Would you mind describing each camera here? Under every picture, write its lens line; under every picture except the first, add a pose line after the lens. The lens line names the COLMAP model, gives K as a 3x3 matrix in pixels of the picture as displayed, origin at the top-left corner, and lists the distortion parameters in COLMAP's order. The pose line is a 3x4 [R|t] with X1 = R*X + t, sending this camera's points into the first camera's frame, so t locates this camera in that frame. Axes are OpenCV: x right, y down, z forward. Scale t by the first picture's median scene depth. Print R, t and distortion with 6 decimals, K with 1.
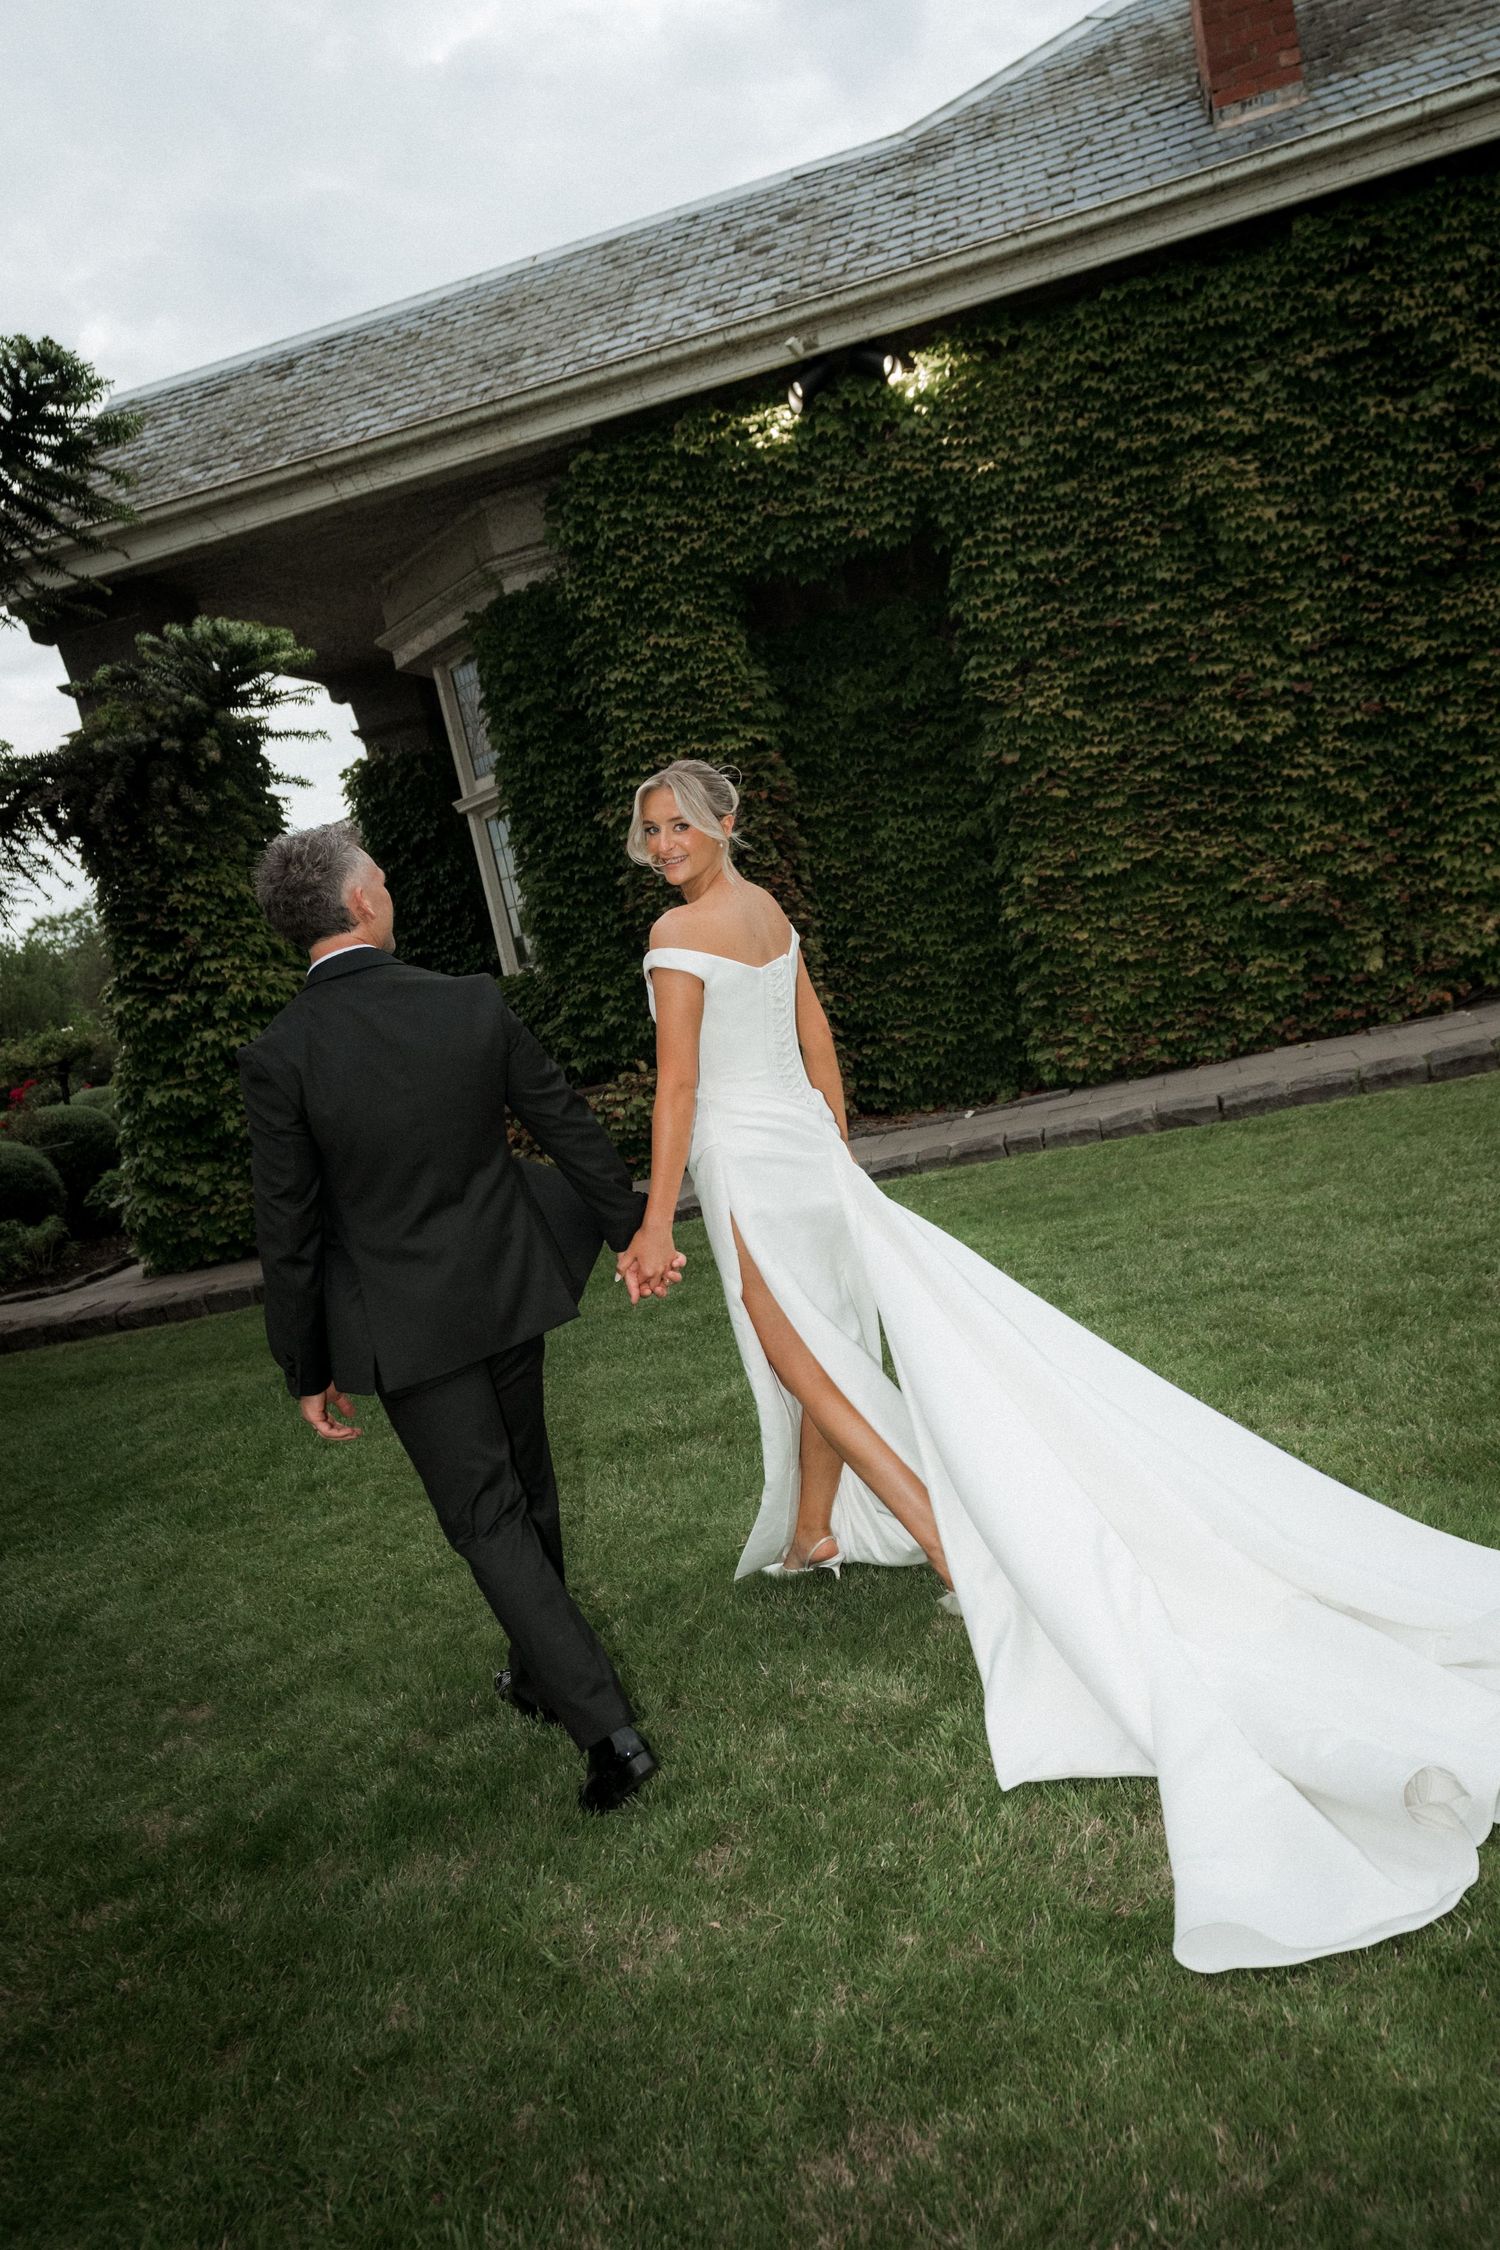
lens RADIAL K [[1725.9, 0, 748.3], [0, 1725.9, 1225.9], [0, 0, 1]] dist [0.000260, 0.009661]
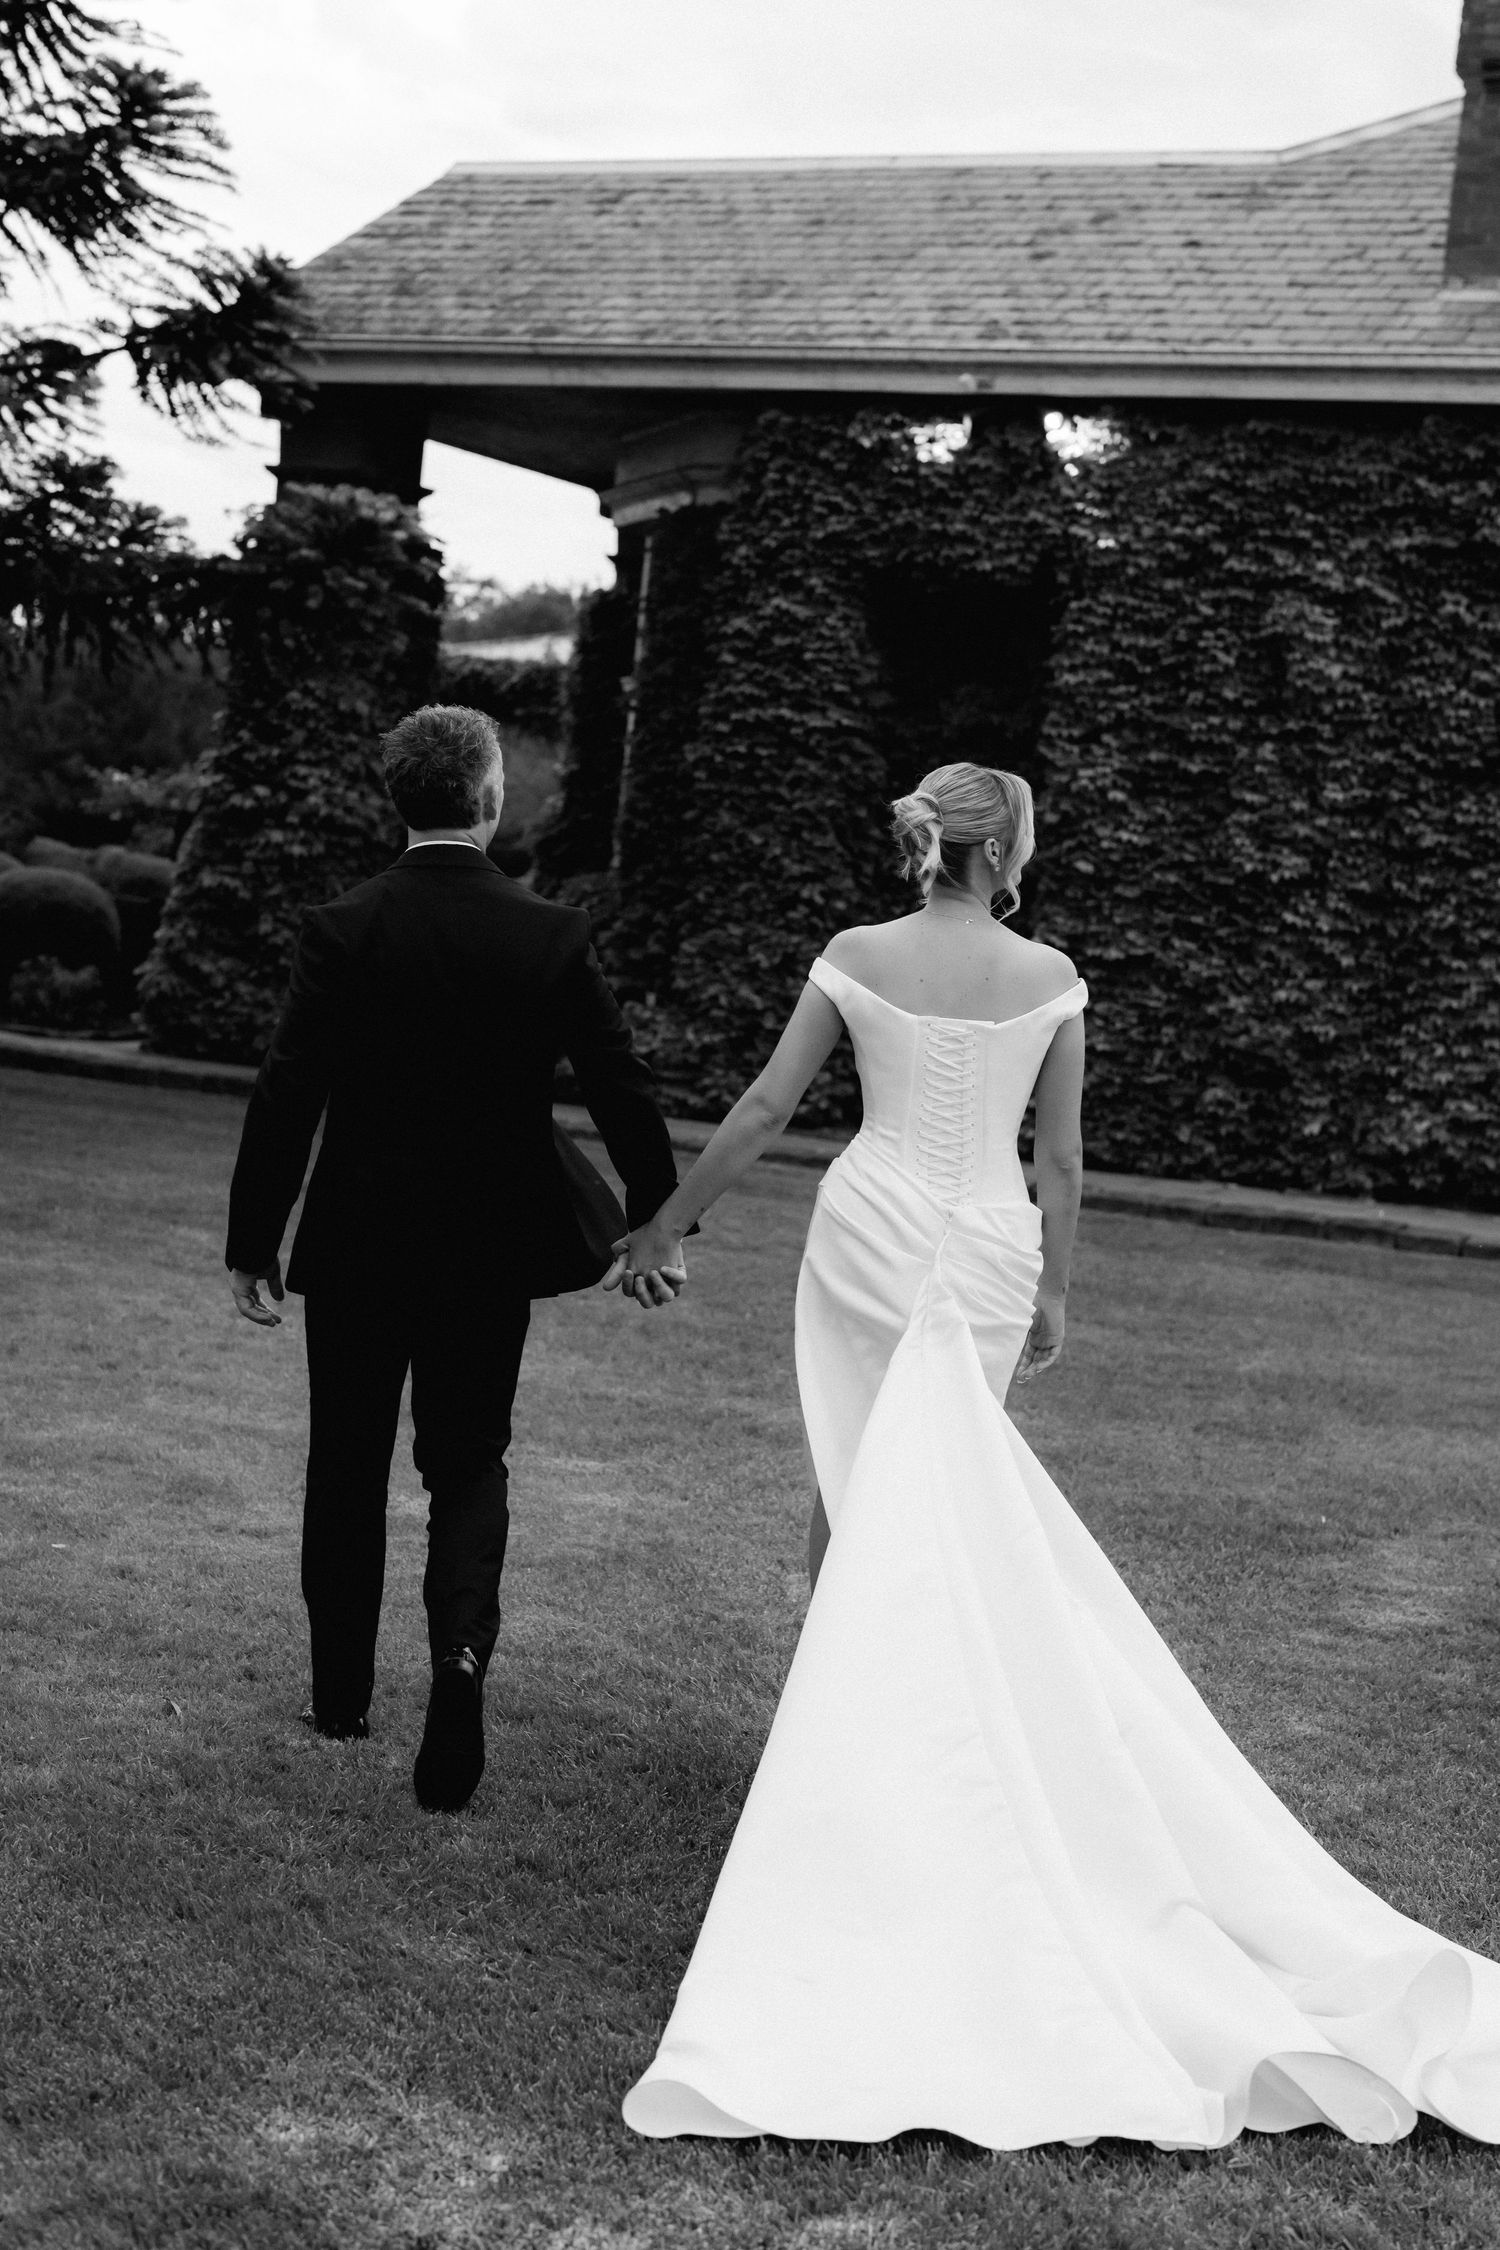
lens RADIAL K [[3364.3, 0, 750.0], [0, 3364.3, 1125.0], [0, 0, 1]] dist [-0.024032, -0.099381]
pose [[0.914054, 0.323044, -0.245251, 0.535890], [-0.340570, 0.939689, -0.031556, 0.015229], [0.220266, 0.112369, 0.968946, -0.911625]]
